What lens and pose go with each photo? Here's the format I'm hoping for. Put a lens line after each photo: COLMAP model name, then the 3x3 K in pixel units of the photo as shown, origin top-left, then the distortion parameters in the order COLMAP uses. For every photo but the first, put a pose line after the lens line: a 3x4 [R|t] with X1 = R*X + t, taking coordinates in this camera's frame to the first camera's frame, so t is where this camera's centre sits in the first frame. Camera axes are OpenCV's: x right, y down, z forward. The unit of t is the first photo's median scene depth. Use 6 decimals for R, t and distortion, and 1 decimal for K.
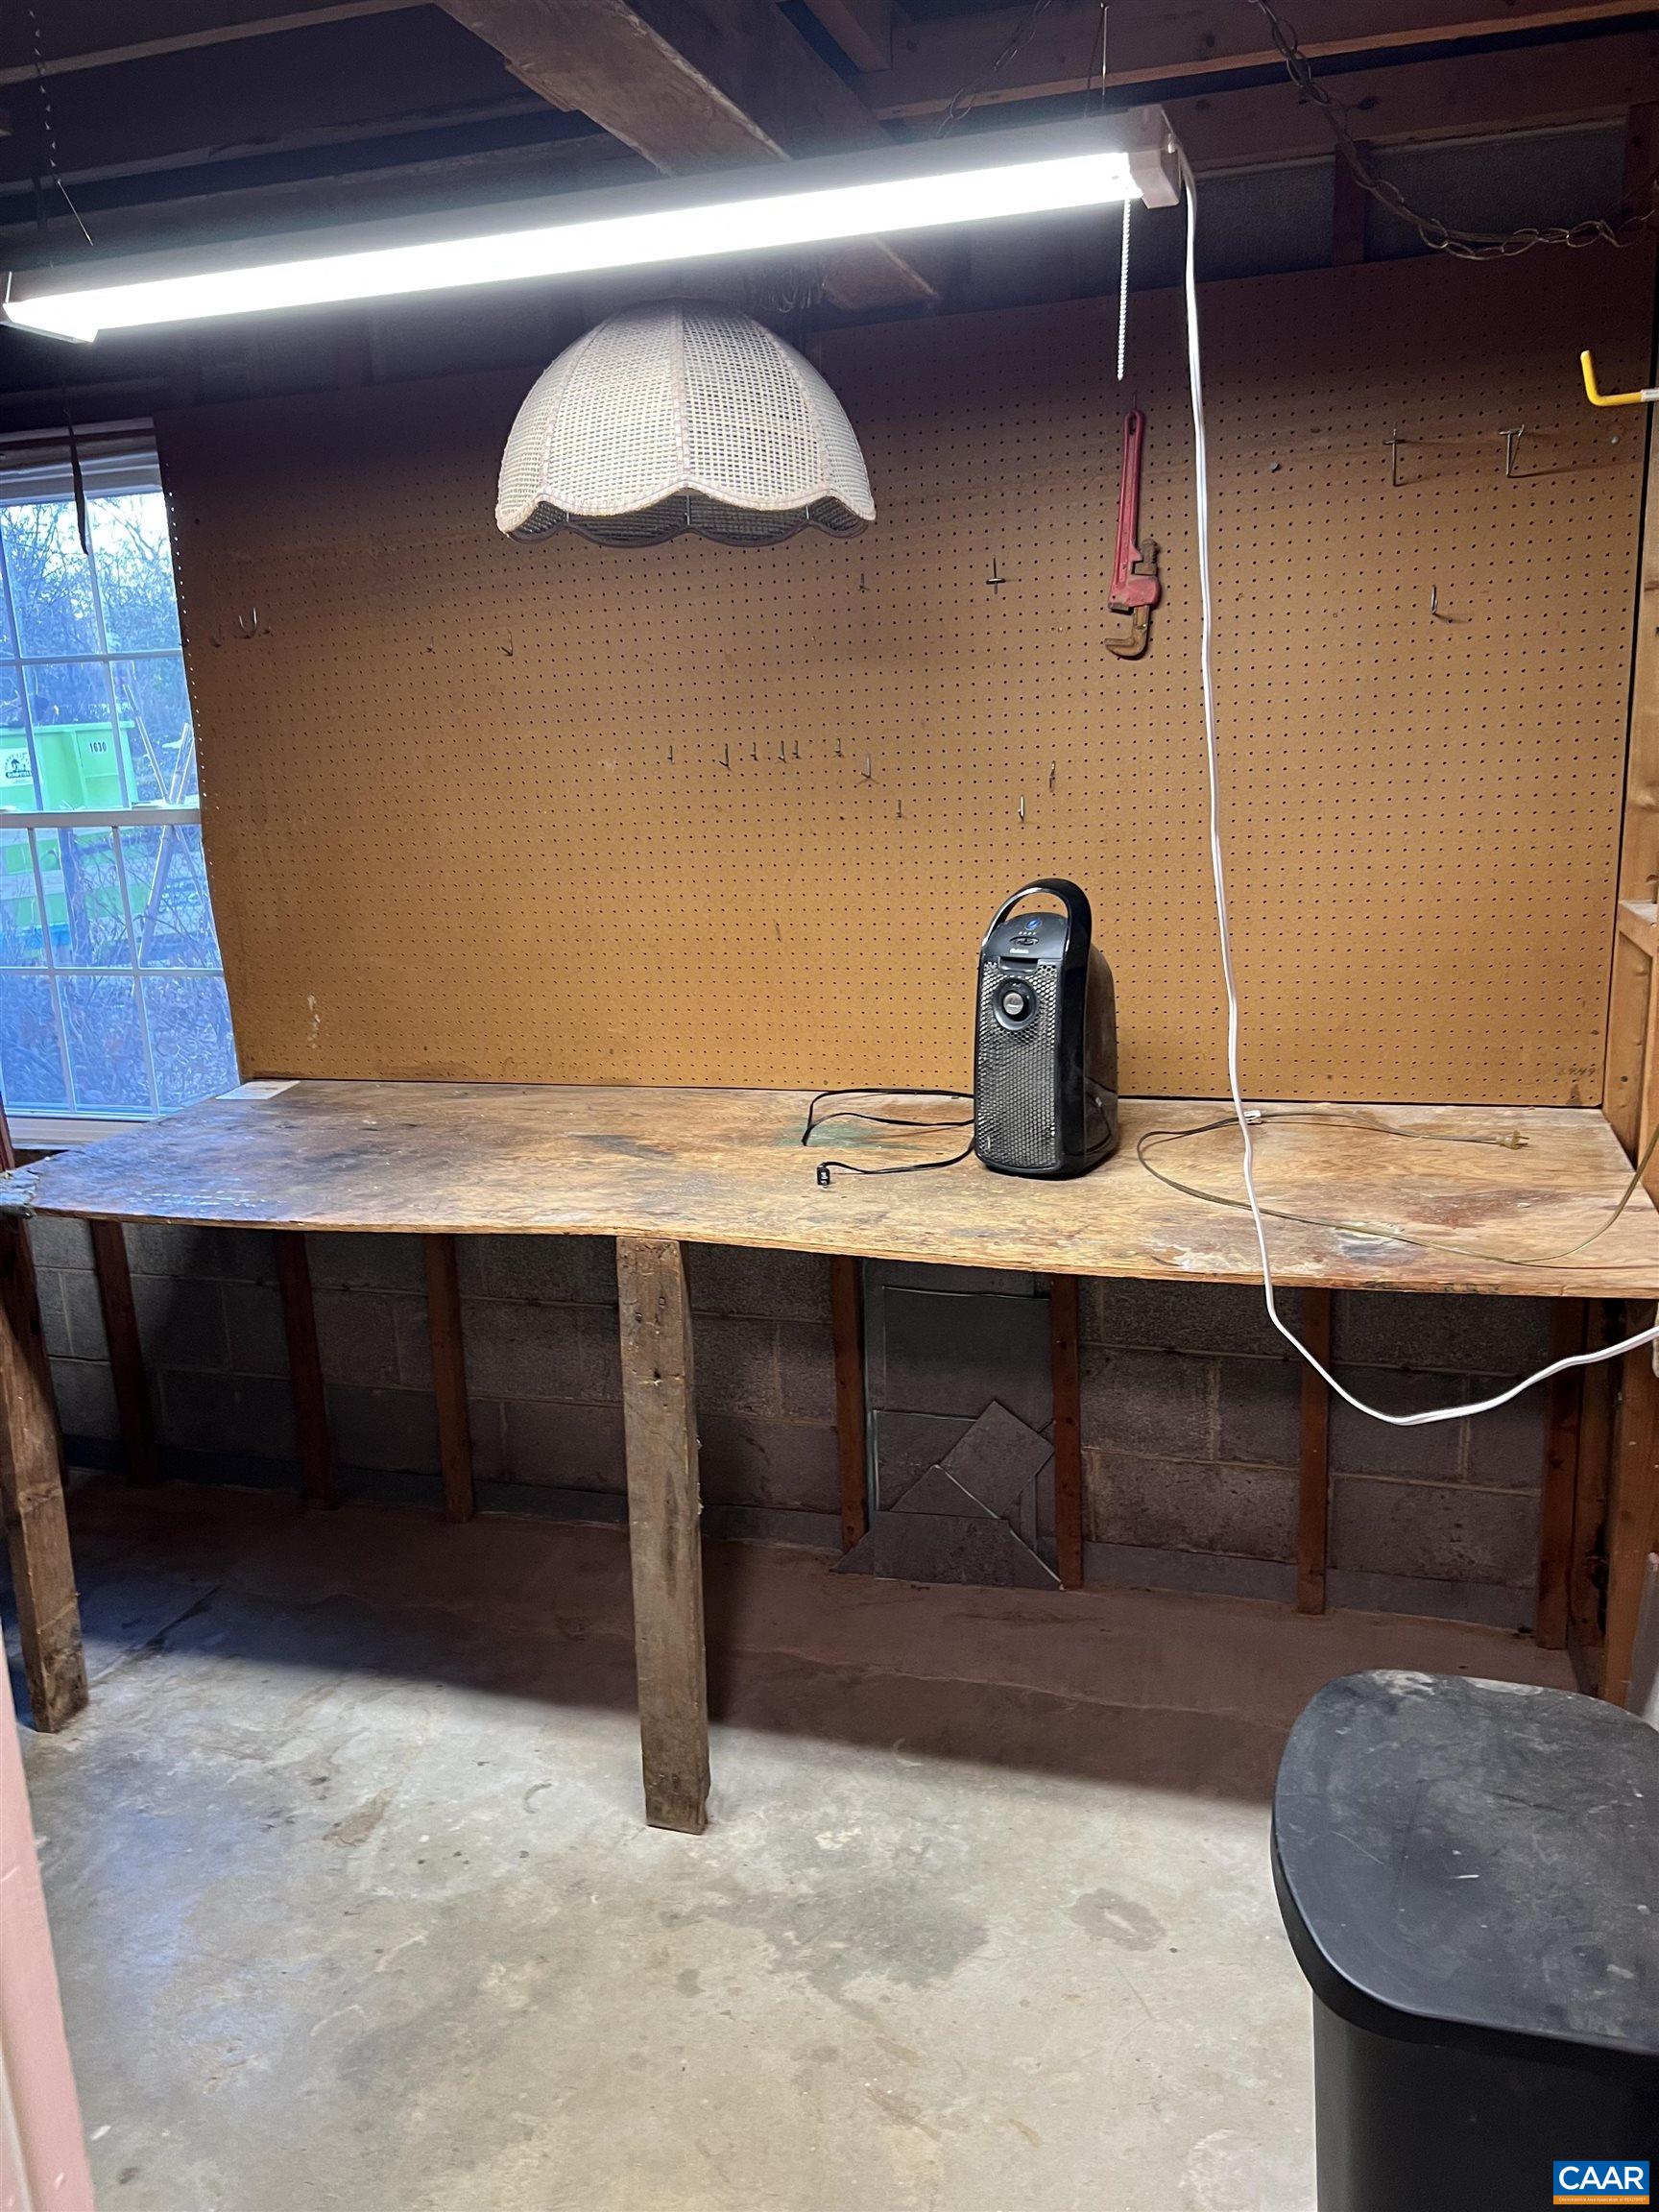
lens RADIAL K [[1658.6, 0, 828.3], [0, 1658.6, 1097.4], [0, 0, 1]] dist [0.029634, -0.050032]
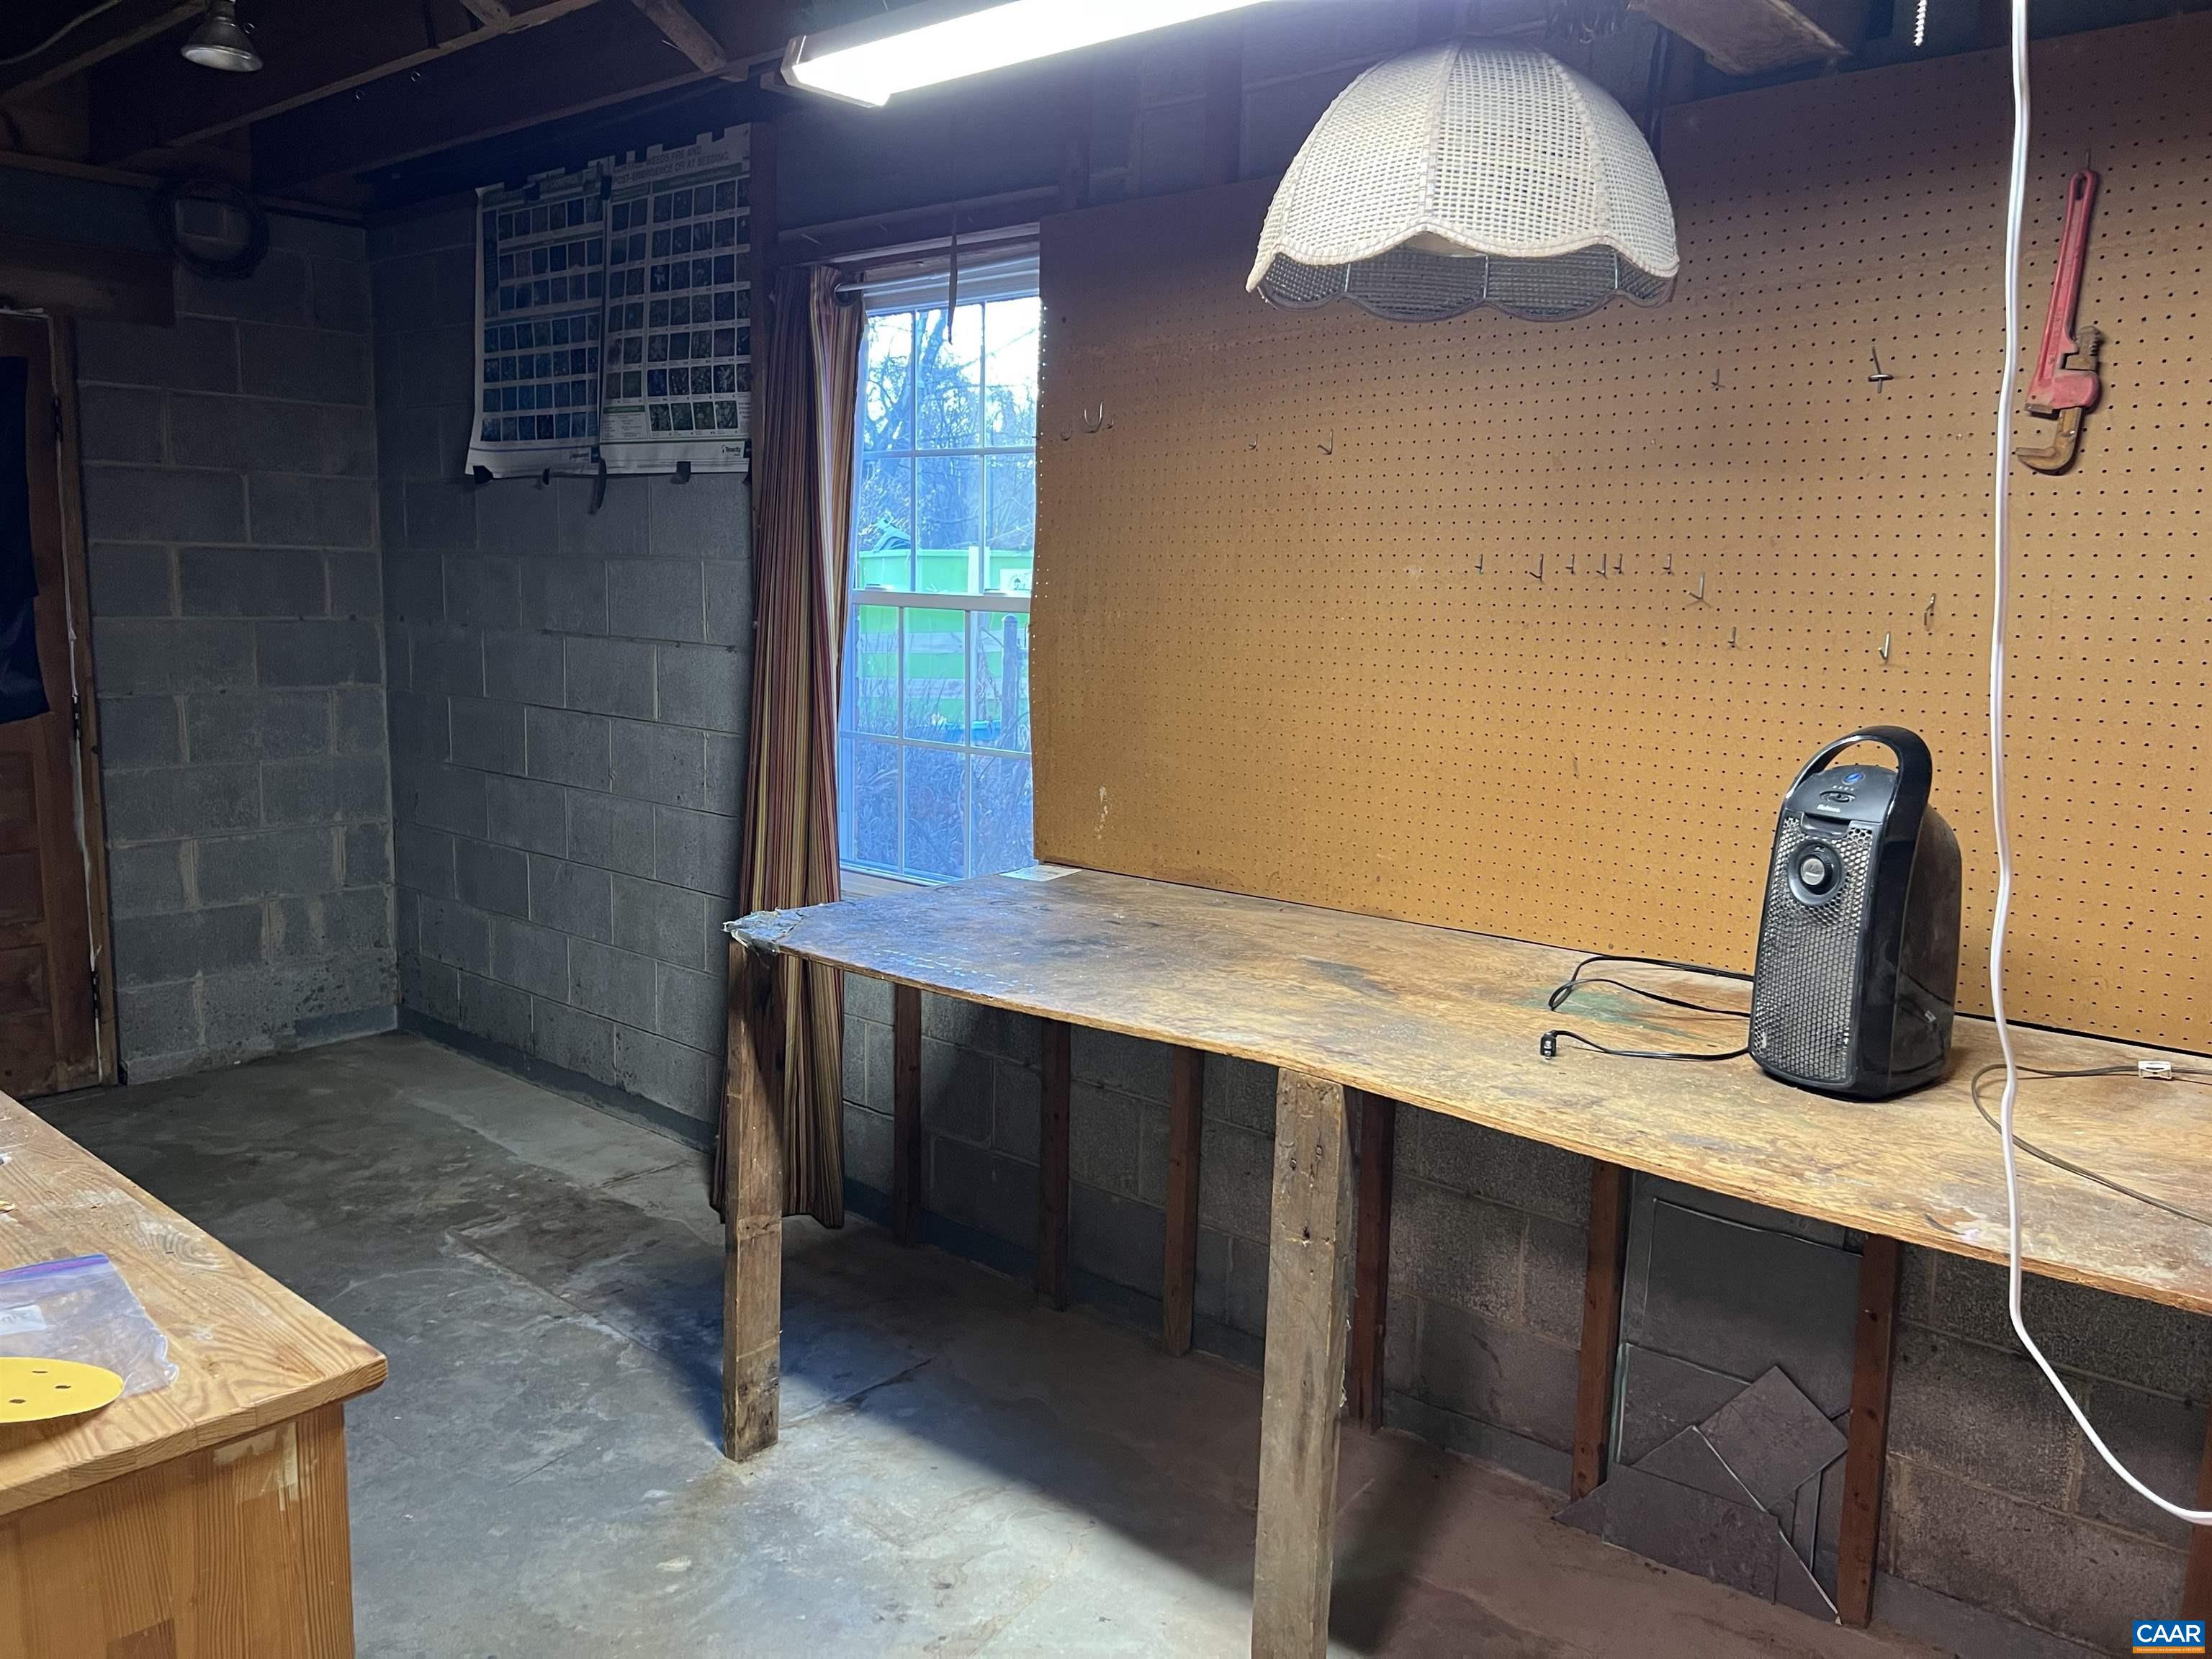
lens RADIAL K [[1658.6, 0, 1106.3], [0, 1658.6, 815.6], [0, 0, 1]] dist [0.029634, -0.050032]
pose [[0.912891, 0.117643, -0.390884, 0.096328], [-0.149077, 0.987512, -0.050955, 0.007518], [0.380008, 0.104788, 0.919029, 0.104114]]
